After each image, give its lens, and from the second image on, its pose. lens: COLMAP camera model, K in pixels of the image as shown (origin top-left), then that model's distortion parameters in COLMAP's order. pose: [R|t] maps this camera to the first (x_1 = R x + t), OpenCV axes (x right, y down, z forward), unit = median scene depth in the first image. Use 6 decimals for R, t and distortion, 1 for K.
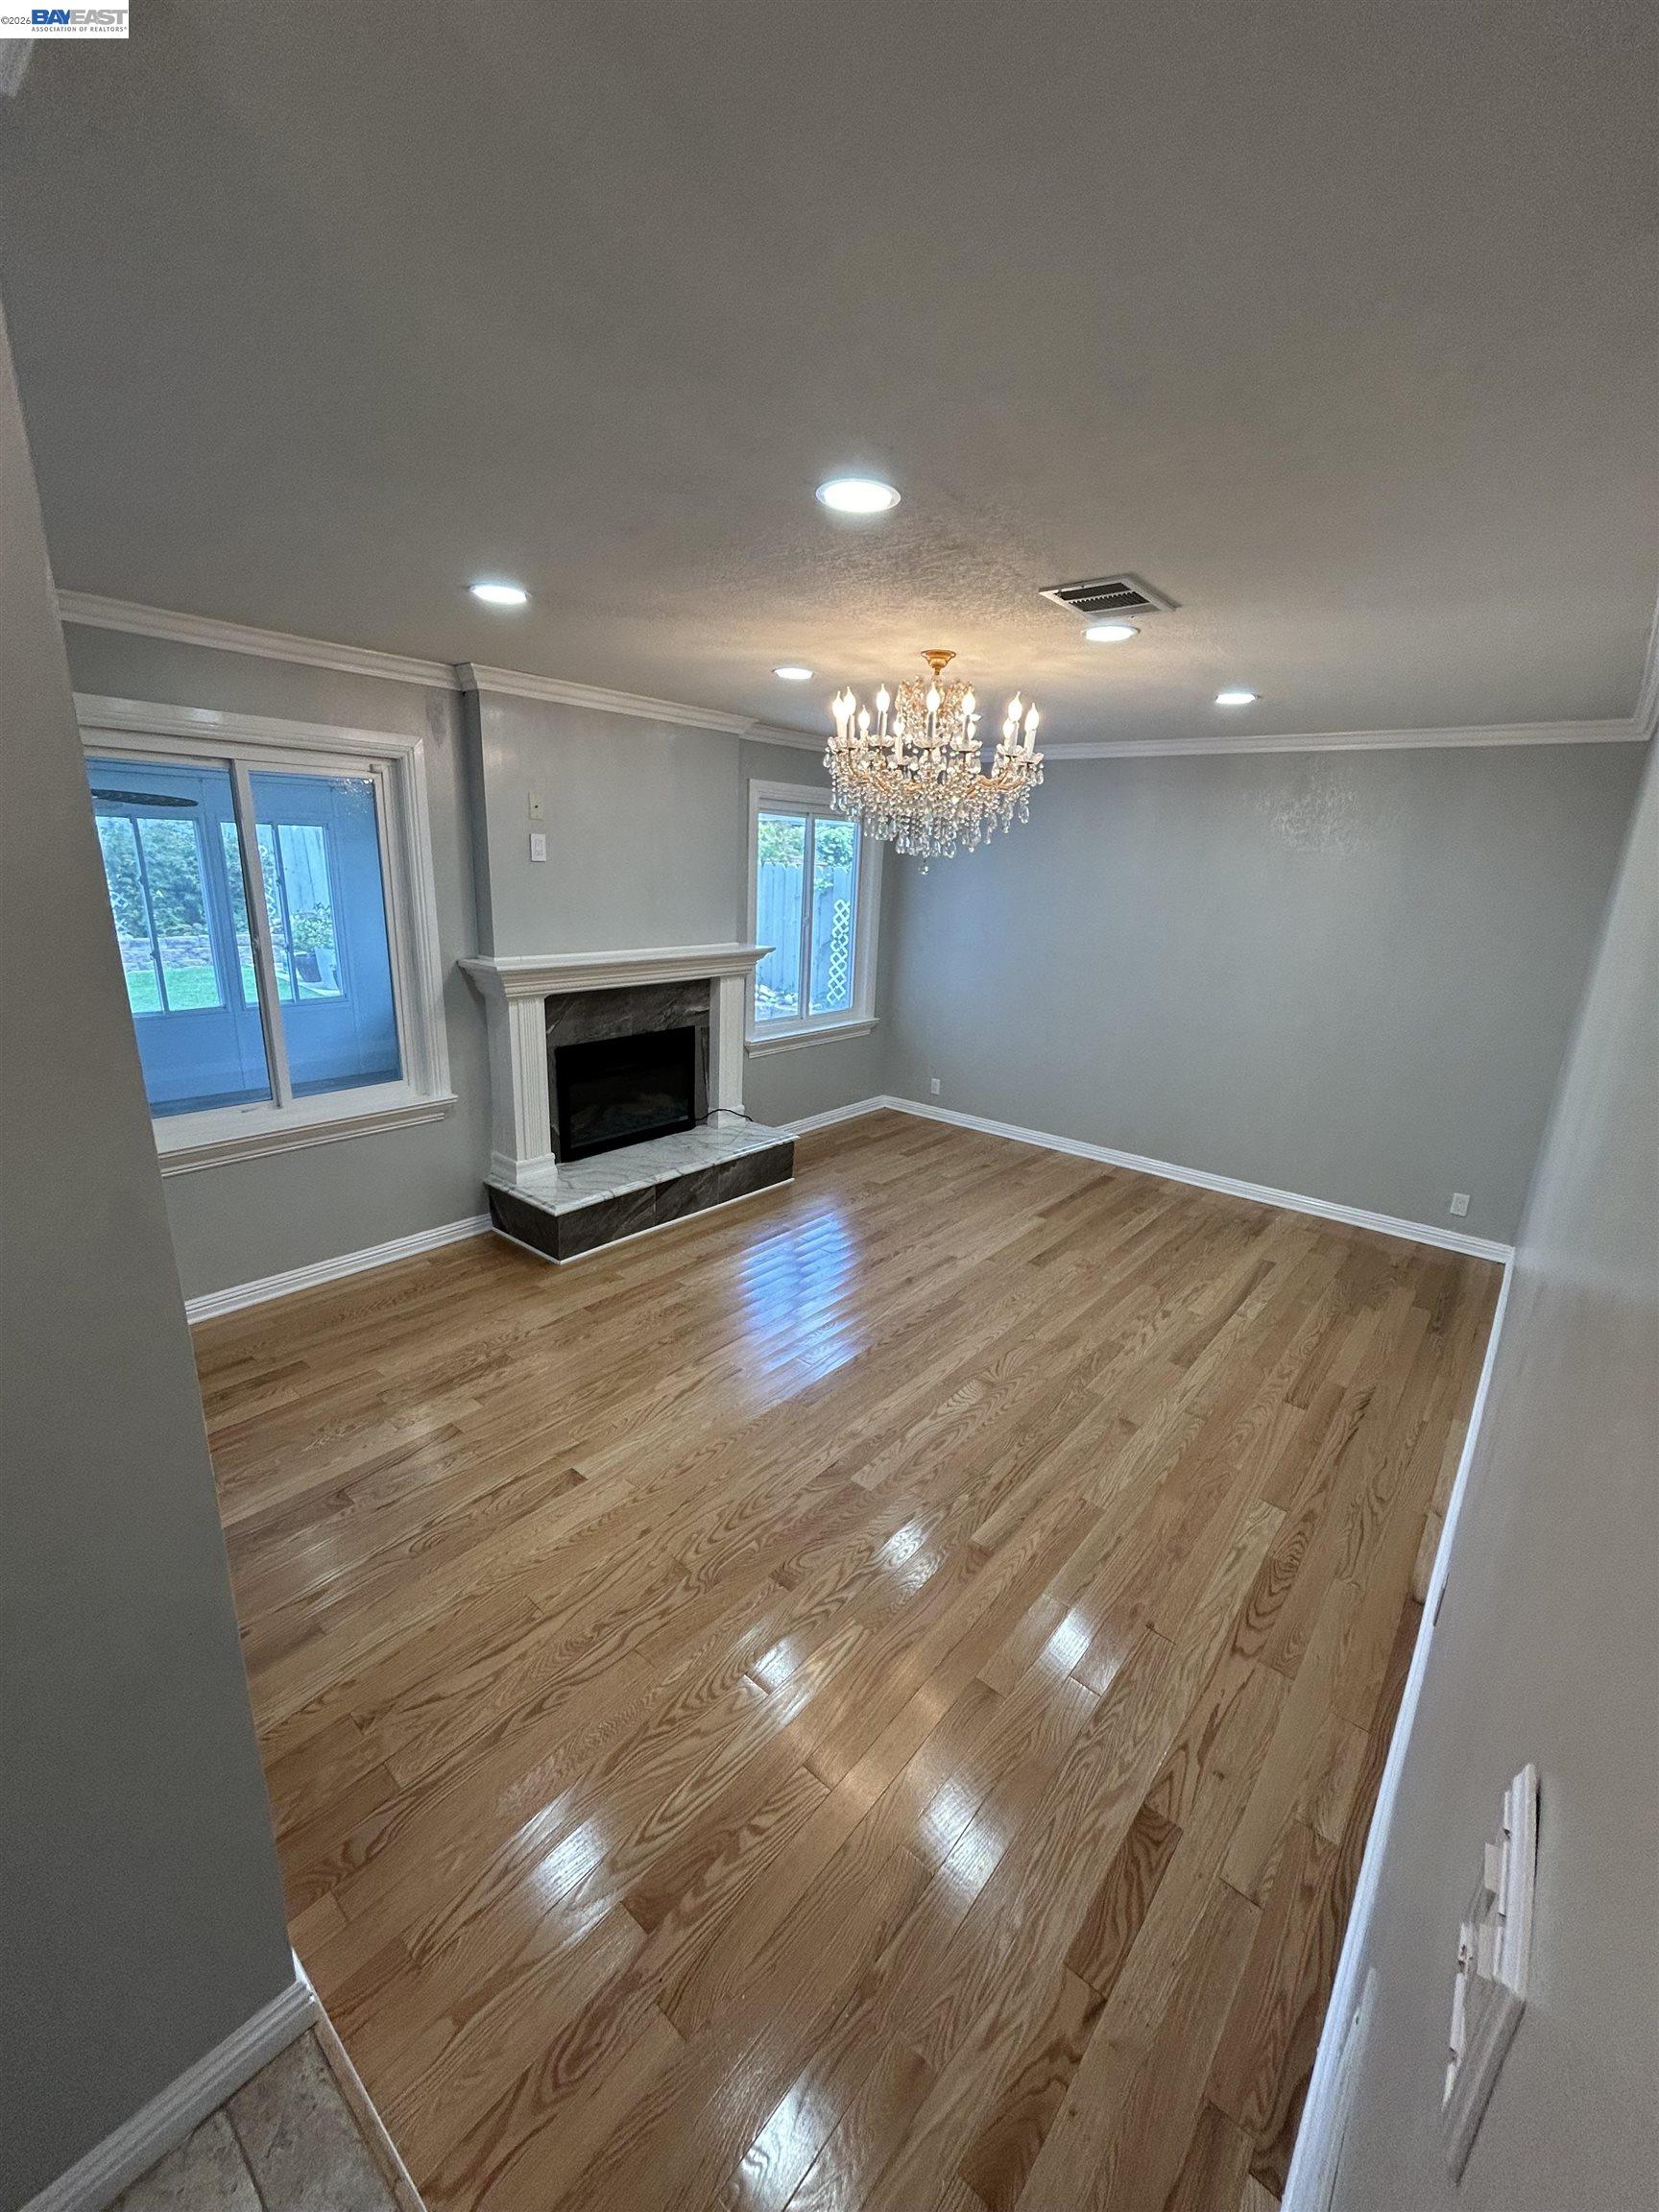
lens RADIAL K [[890.6, 0, 829.7], [0, 890.6, 1114.4], [0, 0, 1]] dist [0.001433, 0.000358]
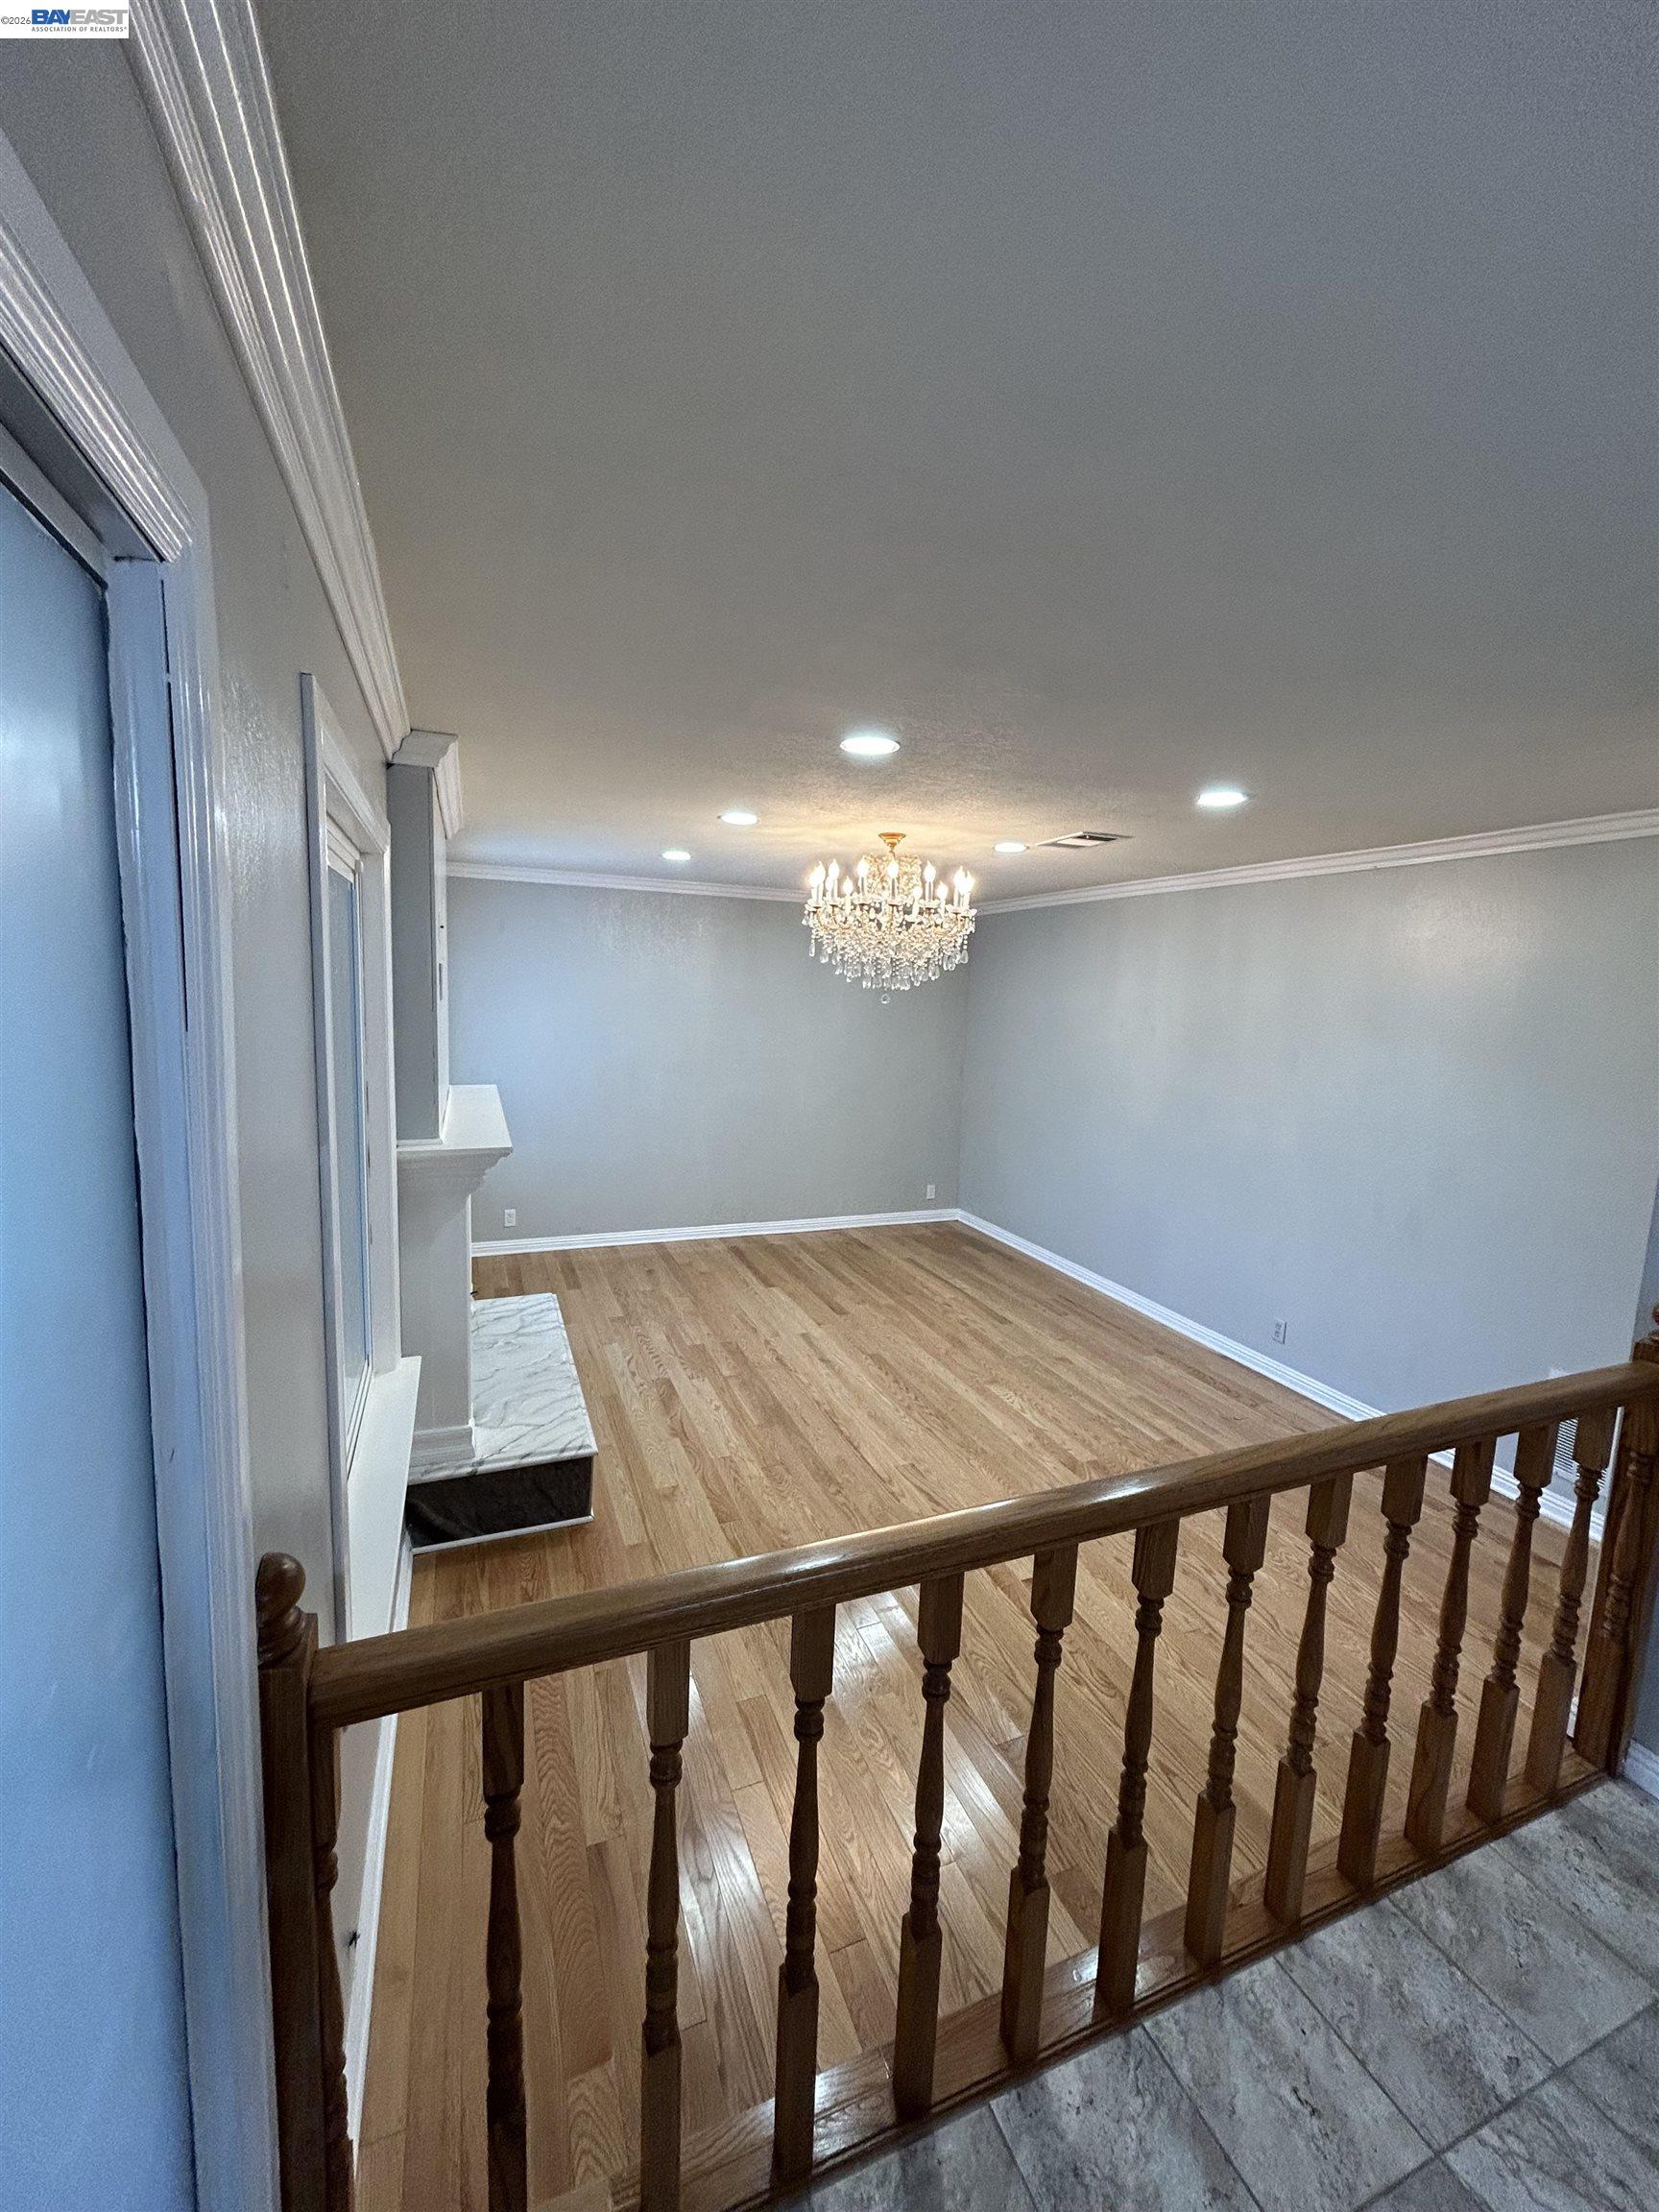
lens RADIAL K [[890.6, 0, 829.7], [0, 890.6, 1114.4], [0, 0, 1]] dist [0.001433, 0.000358]
pose [[0.471231, -0.144610, 0.870075, -0.823859], [0.233477, 0.971730, 0.035054, -0.146425], [-0.850547, 0.186624, 0.491672, 0.395412]]
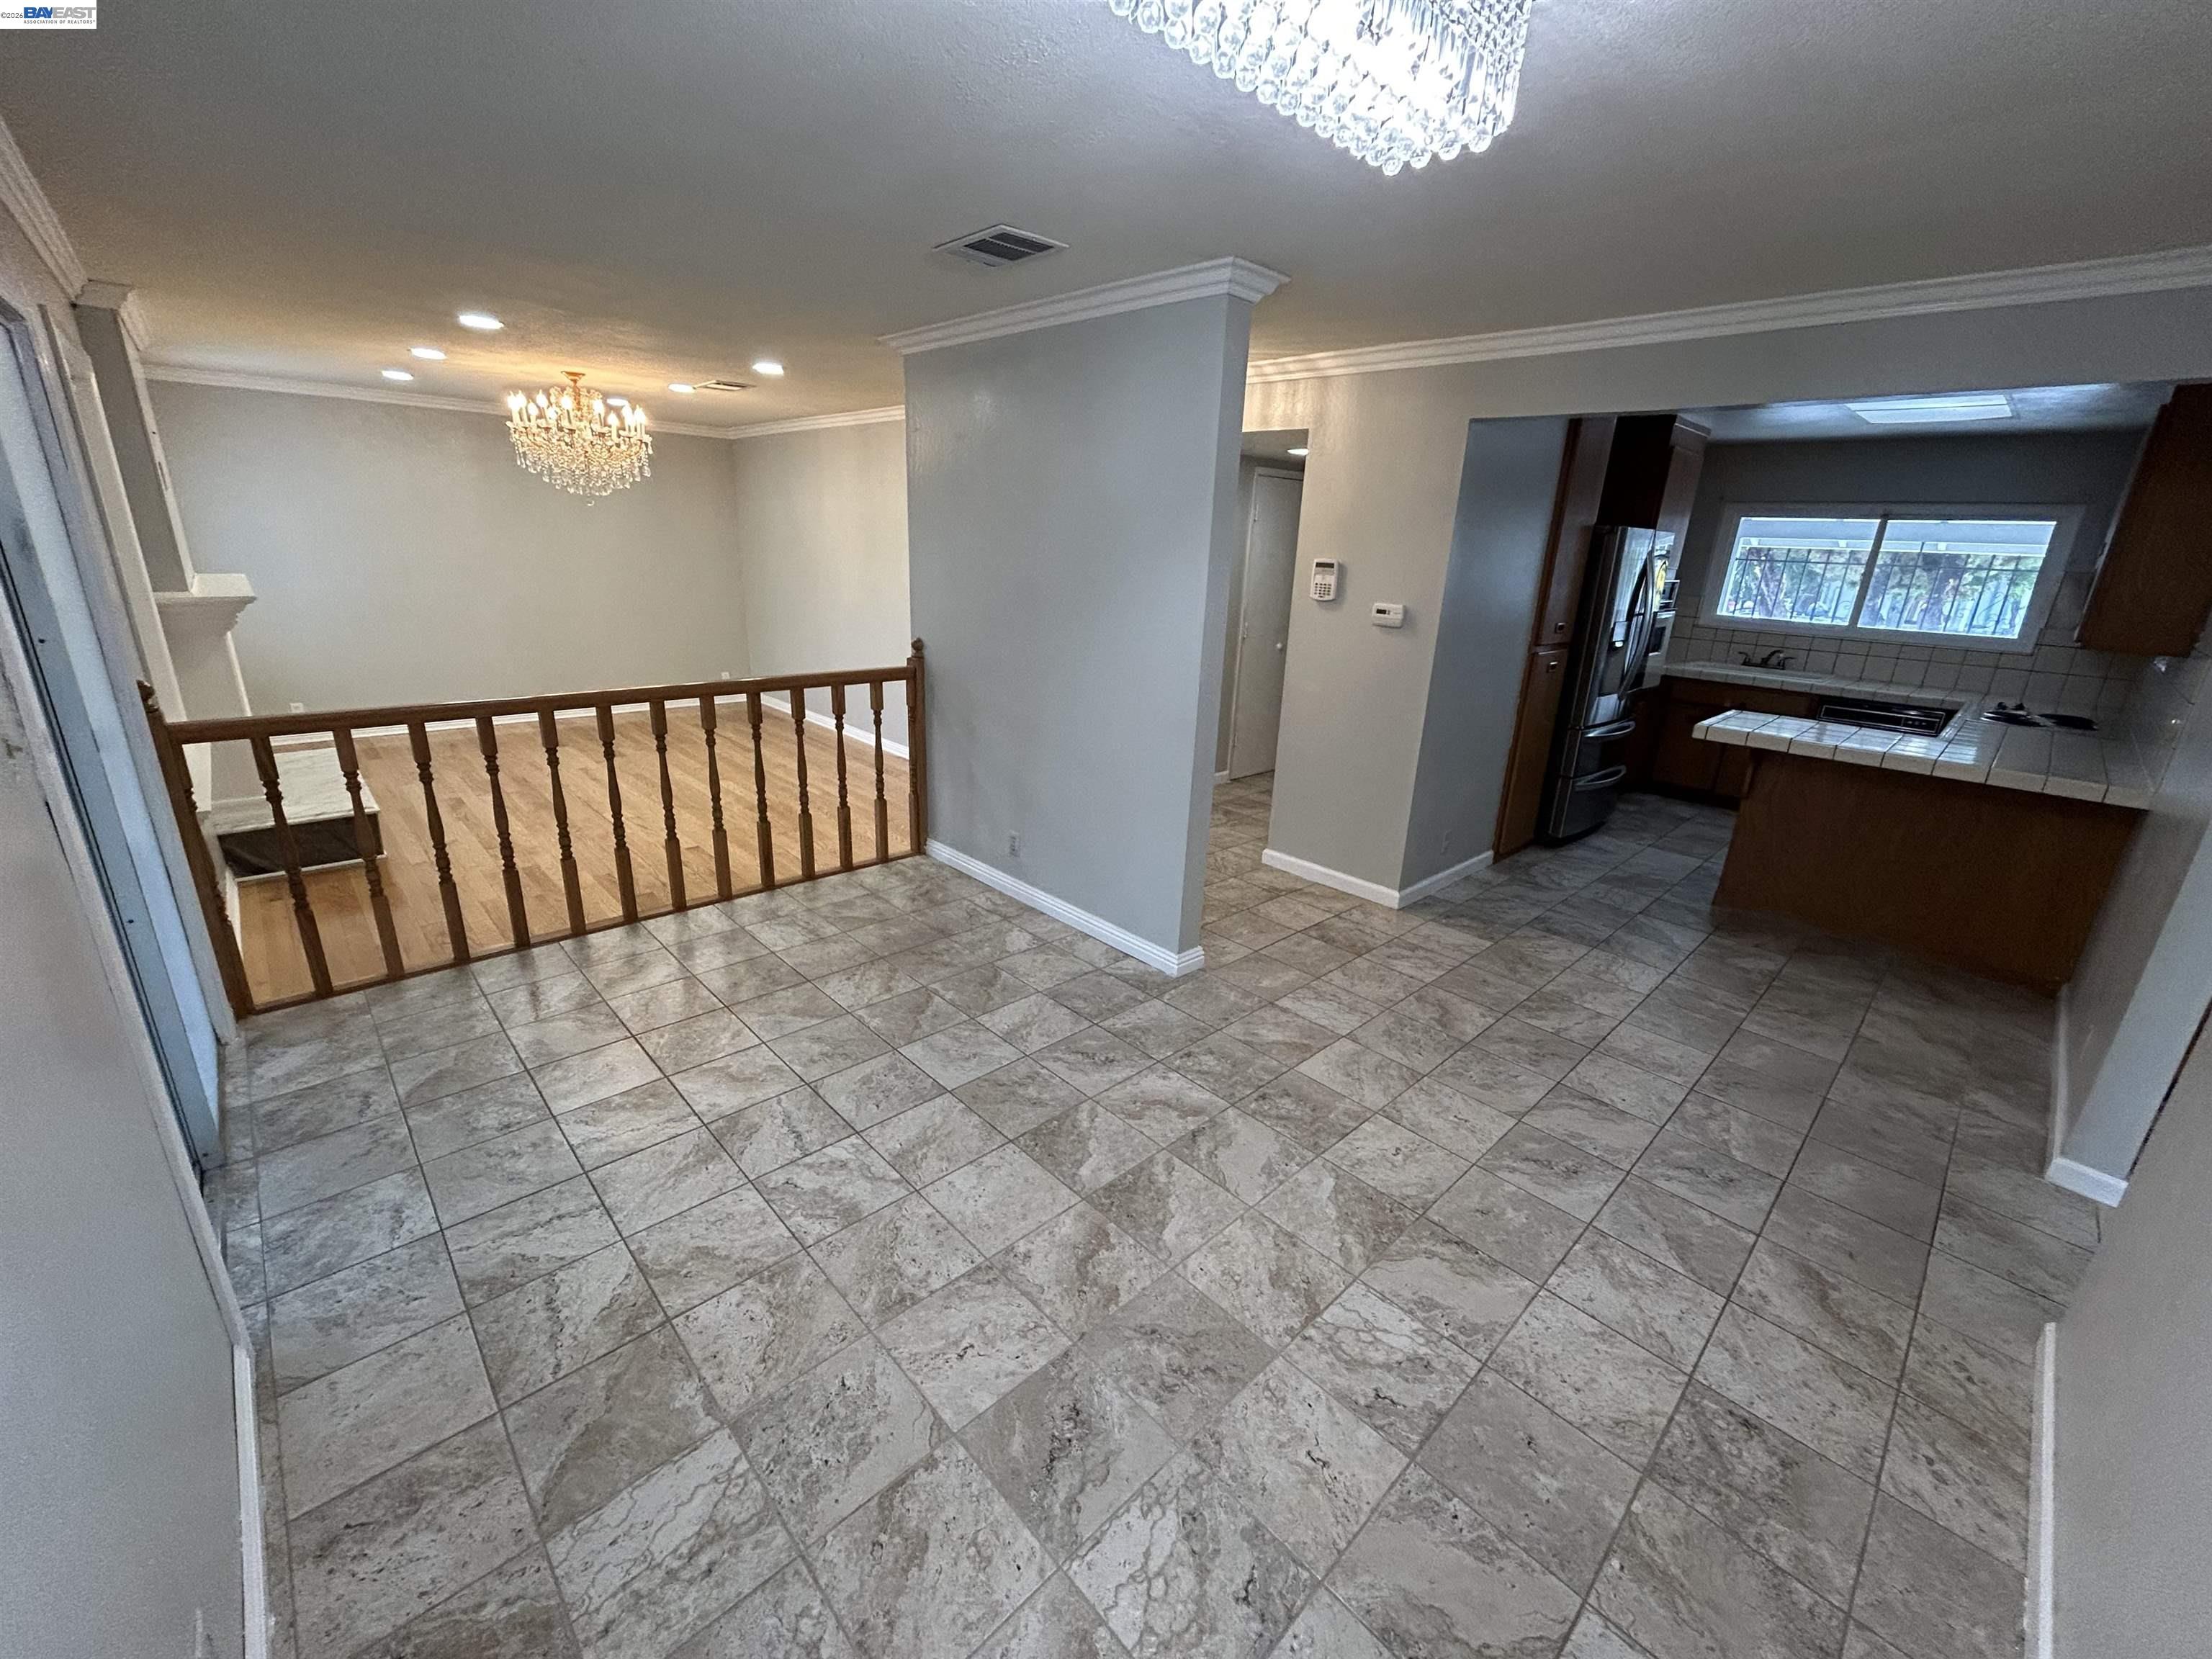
lens RADIAL K [[890.6, 0, 1106.0], [0, 890.6, 829.5], [0, 0, 1]] dist [0.001433, 0.000358]
pose [[0.120227, -0.342008, 0.931974, -1.252424], [0.246951, 0.919578, 0.305601, 0.014549], [-0.961541, 0.193411, 0.195018, -0.114103]]
